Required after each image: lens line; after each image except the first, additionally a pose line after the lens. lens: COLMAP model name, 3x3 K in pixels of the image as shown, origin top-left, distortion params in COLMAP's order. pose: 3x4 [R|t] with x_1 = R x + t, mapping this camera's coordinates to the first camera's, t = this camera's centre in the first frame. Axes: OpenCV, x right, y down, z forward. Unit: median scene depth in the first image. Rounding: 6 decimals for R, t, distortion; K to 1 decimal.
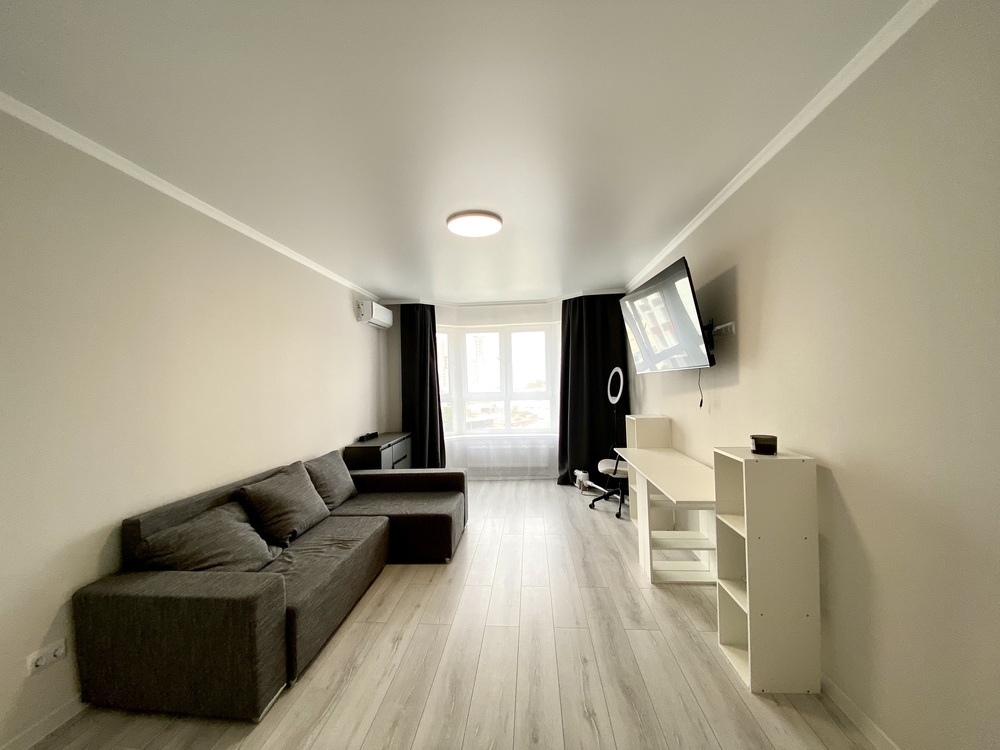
lens RADIAL K [[409.4, 0, 498.6], [0, 409.4, 369.2], [0, 0, 1]] dist [0.014282, -0.004535]
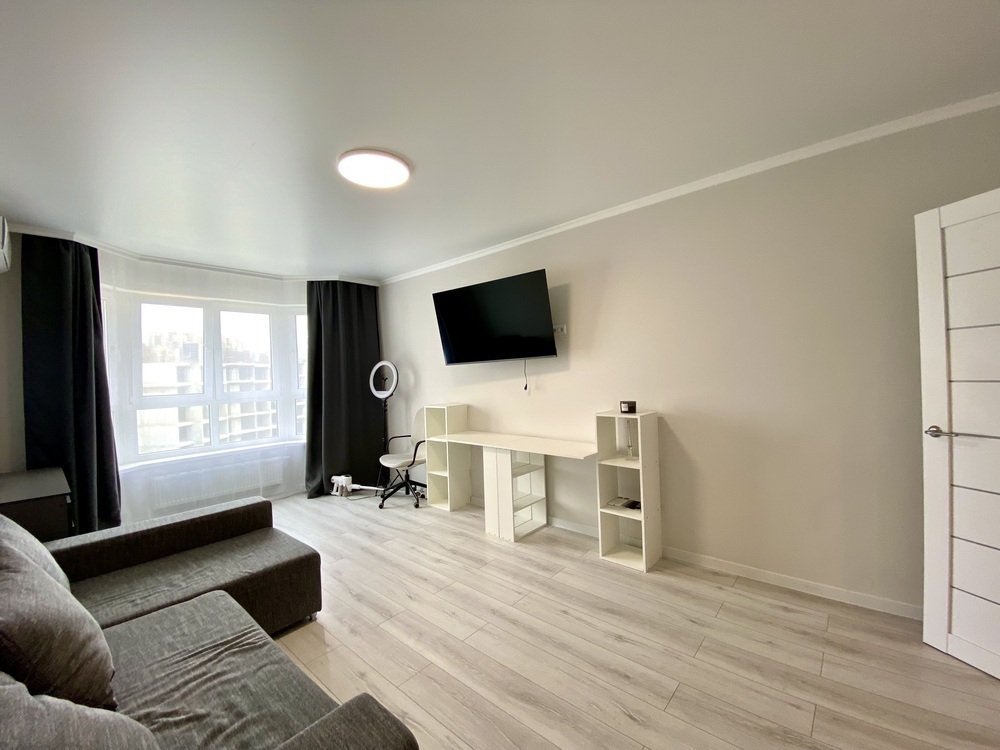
lens RADIAL K [[409.4, 0, 499.9], [0, 409.4, 373.4], [0, 0, 1]] dist [0.014282, -0.004535]
pose [[0.600638, 0.003539, 0.799513, -0.471902], [-0.004039, 0.999991, -0.001391, 0.038073], [-0.799511, -0.002394, 0.600647, 0.283137]]
